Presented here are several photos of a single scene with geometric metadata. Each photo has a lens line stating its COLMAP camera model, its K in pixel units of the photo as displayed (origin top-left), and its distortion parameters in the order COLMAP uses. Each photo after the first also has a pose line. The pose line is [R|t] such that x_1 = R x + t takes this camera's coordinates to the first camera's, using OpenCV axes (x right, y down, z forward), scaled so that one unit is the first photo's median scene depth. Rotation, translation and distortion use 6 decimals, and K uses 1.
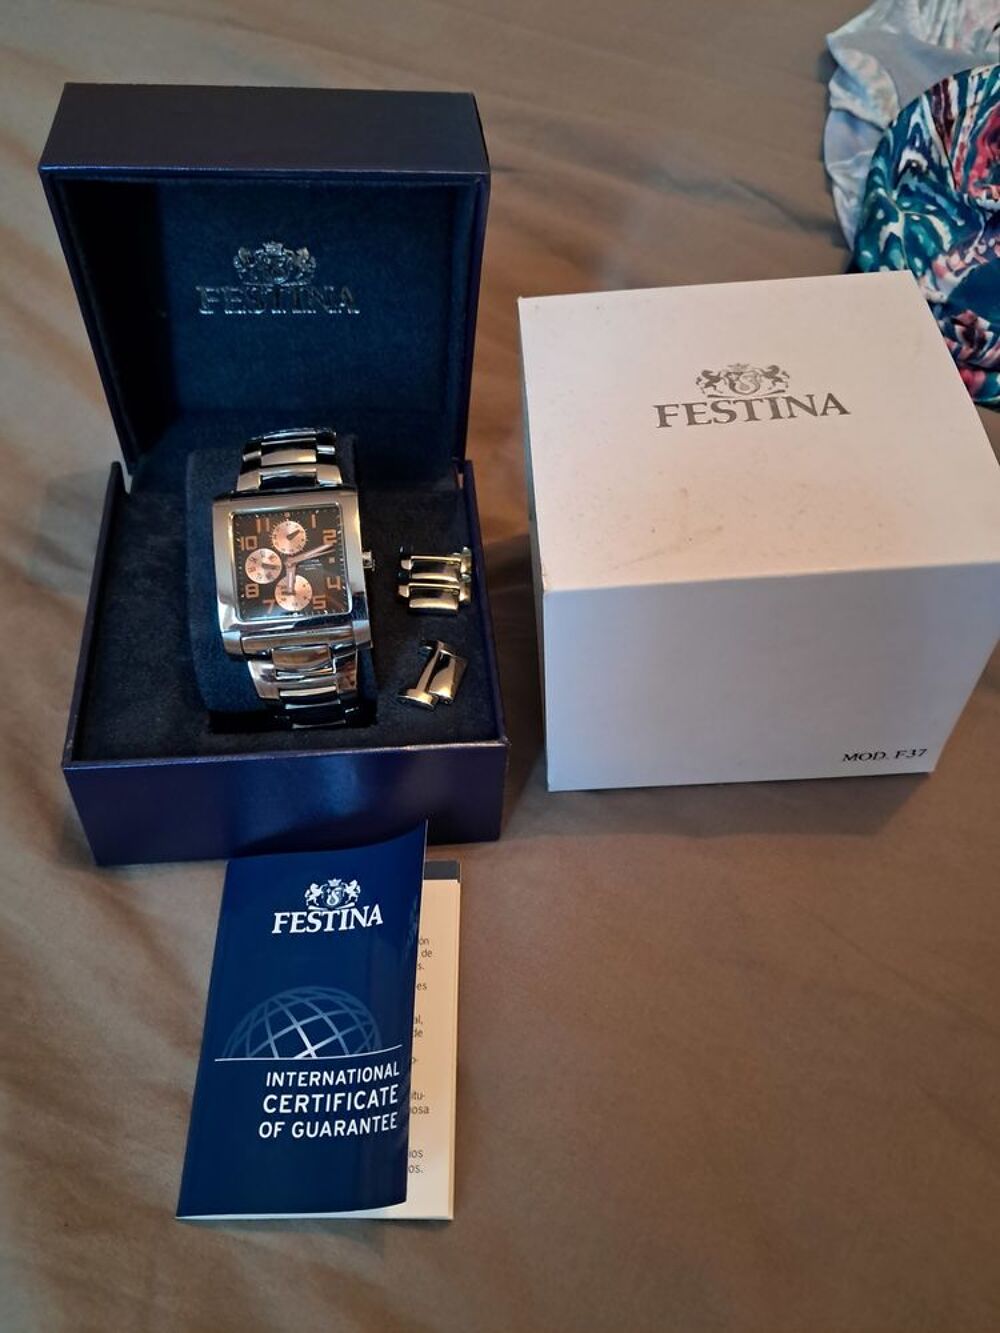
lens RADIAL K [[1040.4, 0, 499.3], [0, 1040.4, 671.2], [0, 0, 1]] dist [0.033701, -0.057823]
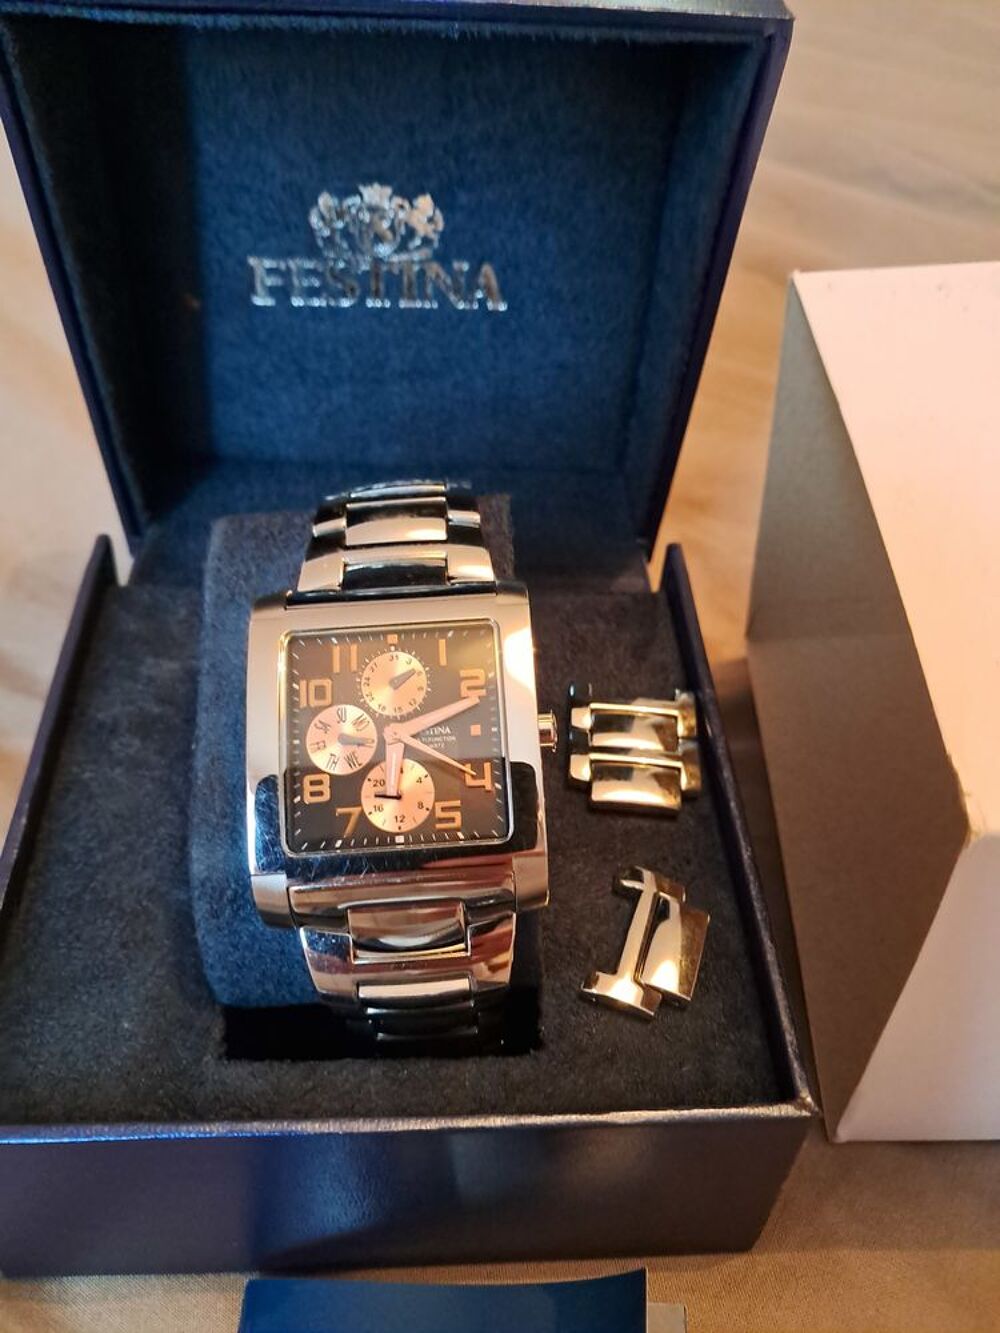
lens RADIAL K [[1040.4, 0, 509.5], [0, 1040.4, 664.6], [0, 0, 1]] dist [0.033701, -0.057823]
pose [[0.998708, 0.026171, -0.043551, -0.109404], [-0.029993, 0.995530, -0.089557, -0.083173], [0.041012, 0.090747, 0.995029, 0.439500]]
